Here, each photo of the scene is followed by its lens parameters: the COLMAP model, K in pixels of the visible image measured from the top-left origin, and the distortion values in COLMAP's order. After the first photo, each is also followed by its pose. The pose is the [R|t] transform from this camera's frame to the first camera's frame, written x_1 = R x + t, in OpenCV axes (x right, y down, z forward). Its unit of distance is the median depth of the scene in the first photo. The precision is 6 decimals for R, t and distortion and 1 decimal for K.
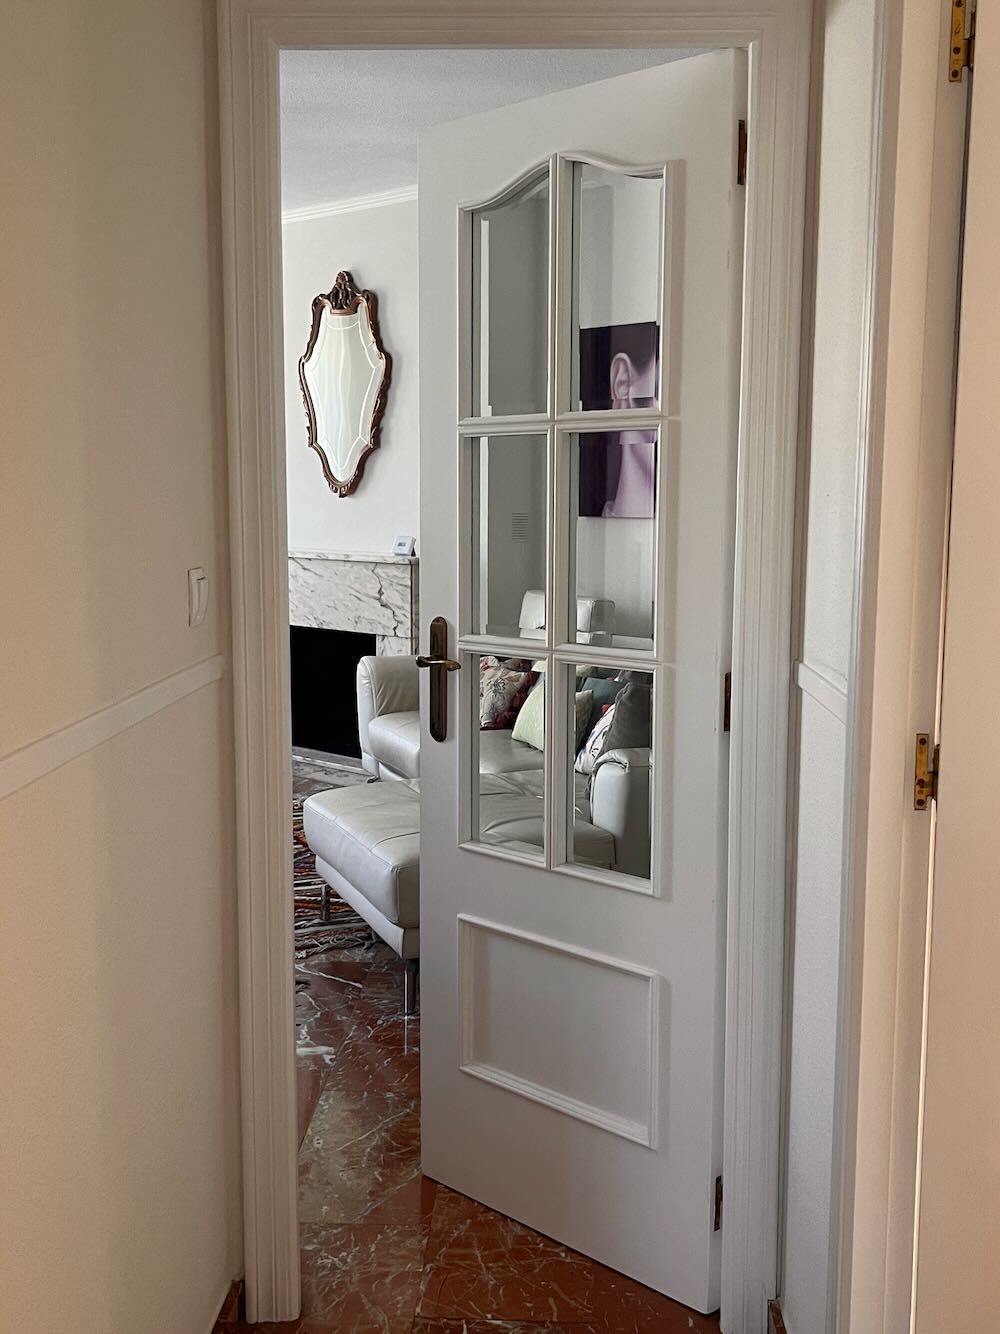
lens RADIAL K [[1421.6, 0, 500.0], [0, 1421.6, 667.0], [0, 0, 1]] dist [0.077968, 0.000571]
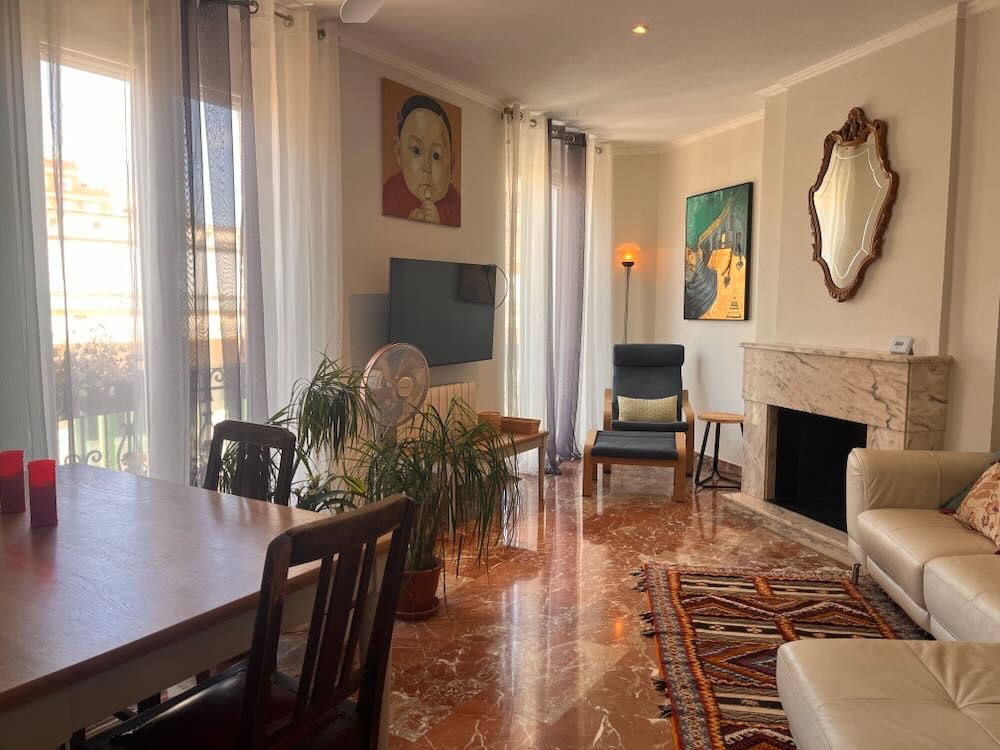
lens RADIAL K [[766.2, 0, 504.4], [0, 766.2, 374.6], [0, 0, 1]] dist [0.093242, -0.116816]
pose [[0.871140, 0.048217, -0.488661, -0.038967], [-0.067052, 0.997526, -0.021106, -0.029314], [0.486435, 0.051152, 0.872218, 0.328494]]
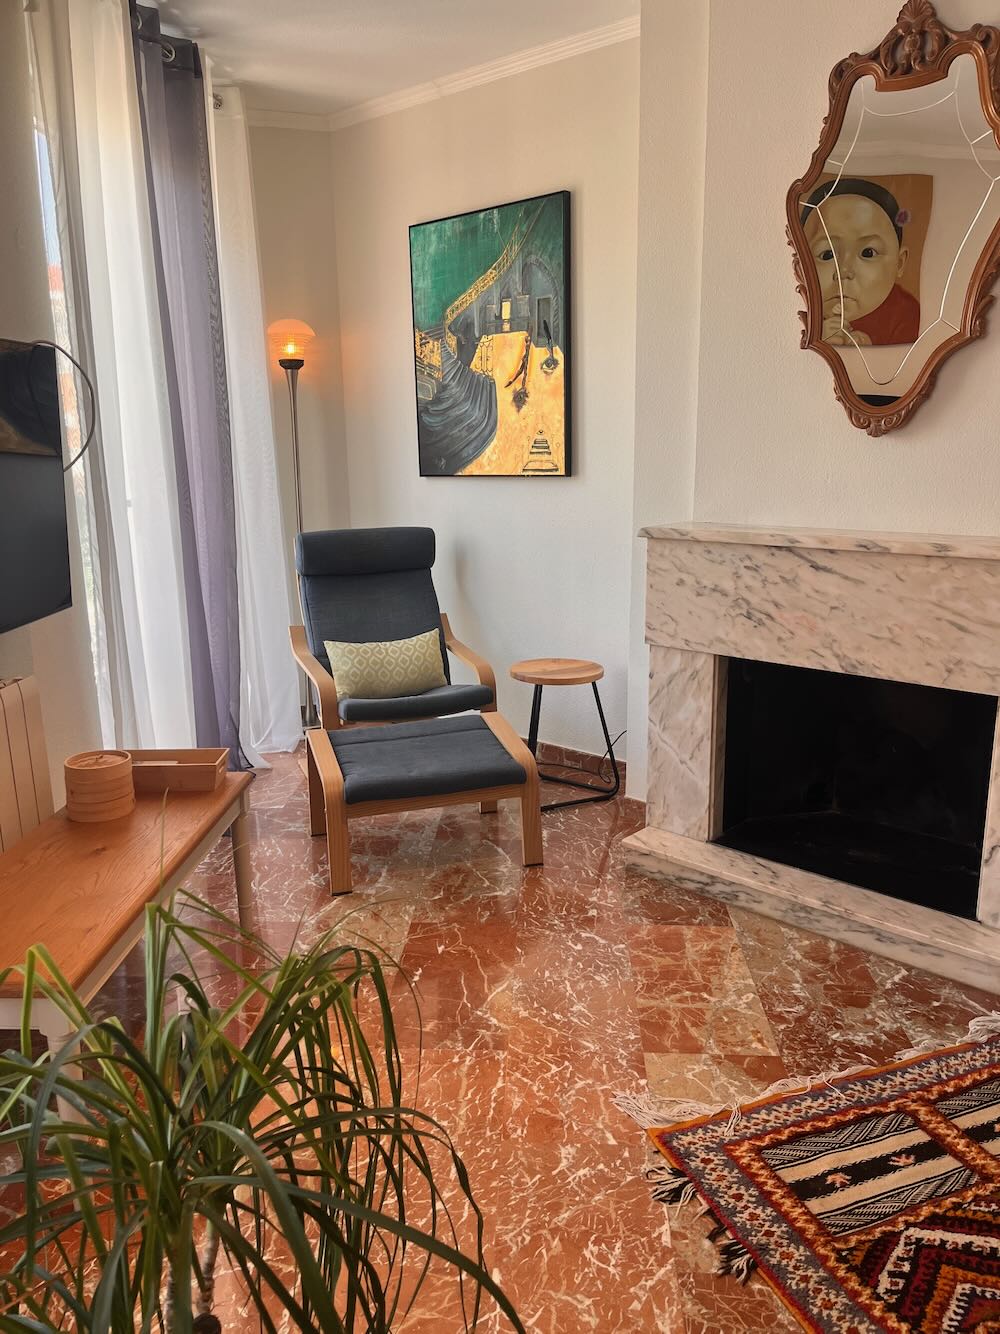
lens RADIAL K [[1022.2, 0, 500.0], [0, 1022.2, 667.0], [0, 0, 1]] dist [0.093242, -0.116816]
pose [[0.999800, -0.018855, -0.006599, -0.268183], [0.019389, 0.995454, 0.093250, -0.072533], [0.004811, -0.093360, 0.995621, 0.608725]]
